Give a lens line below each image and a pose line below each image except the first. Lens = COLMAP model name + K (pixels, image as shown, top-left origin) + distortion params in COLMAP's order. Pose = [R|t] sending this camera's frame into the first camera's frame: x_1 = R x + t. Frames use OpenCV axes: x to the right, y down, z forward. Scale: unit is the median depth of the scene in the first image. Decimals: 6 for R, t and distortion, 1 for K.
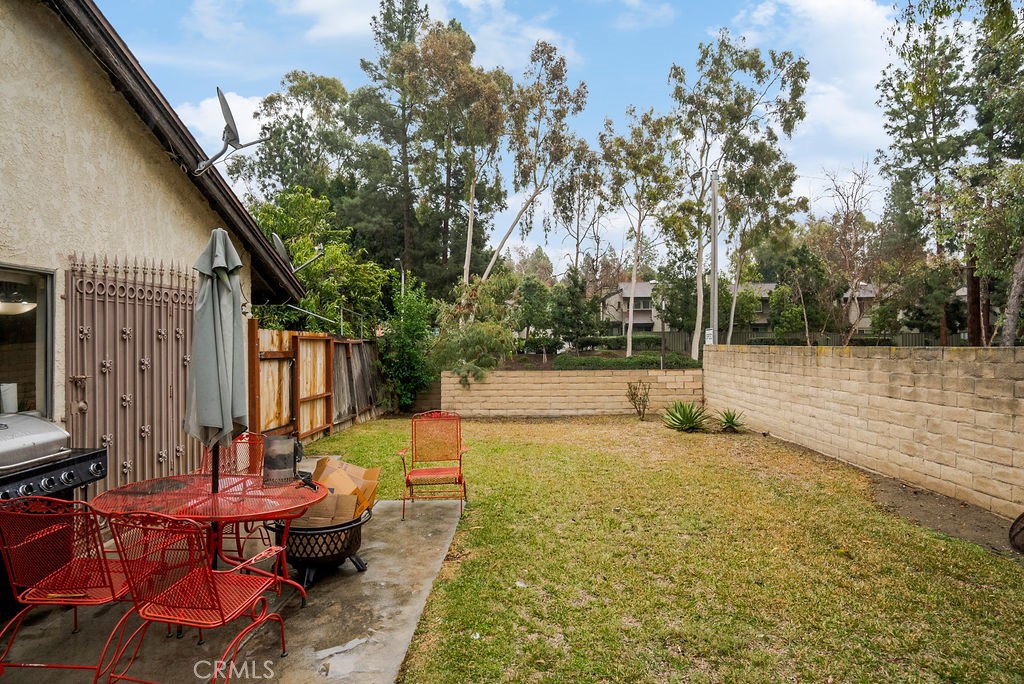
lens RADIAL K [[590.2, 0, 511.8], [0, 590.2, 344.2], [0, 0, 1]] dist [0.000012, -0.000002]
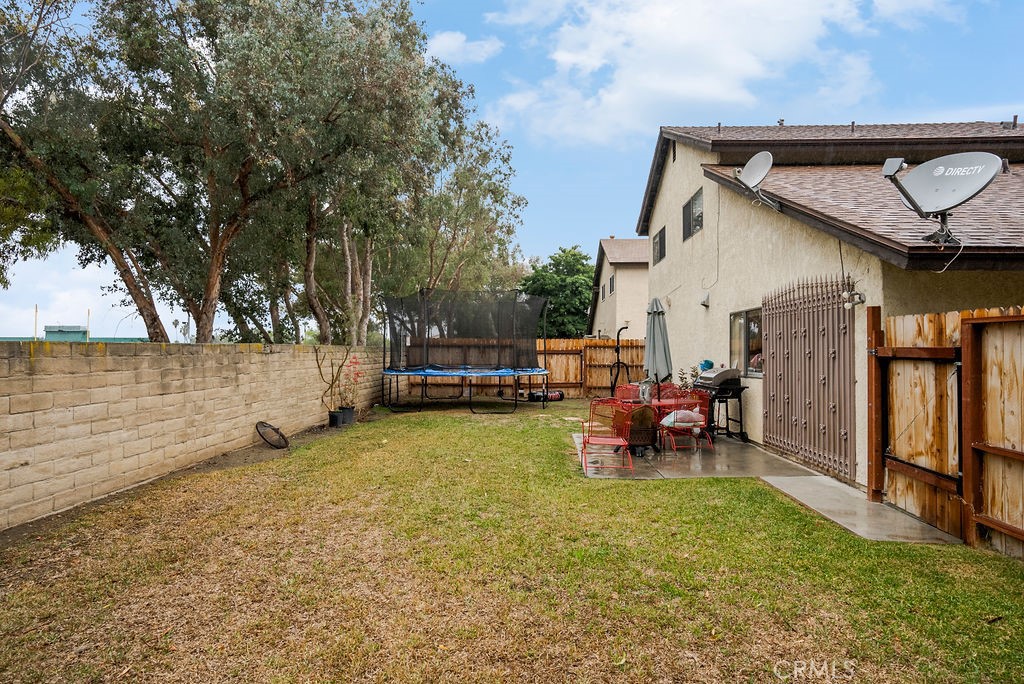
lens RADIAL K [[561.5, 0, 513.0], [0, 561.5, 343.0], [0, 0, 1]] dist [0.000060, 0.000012]
pose [[-0.999403, 0.001110, 0.034535, 0.023884], [0.000783, 0.999955, -0.009488, 0.013139], [-0.034544, -0.009455, -0.999358, 1.853318]]
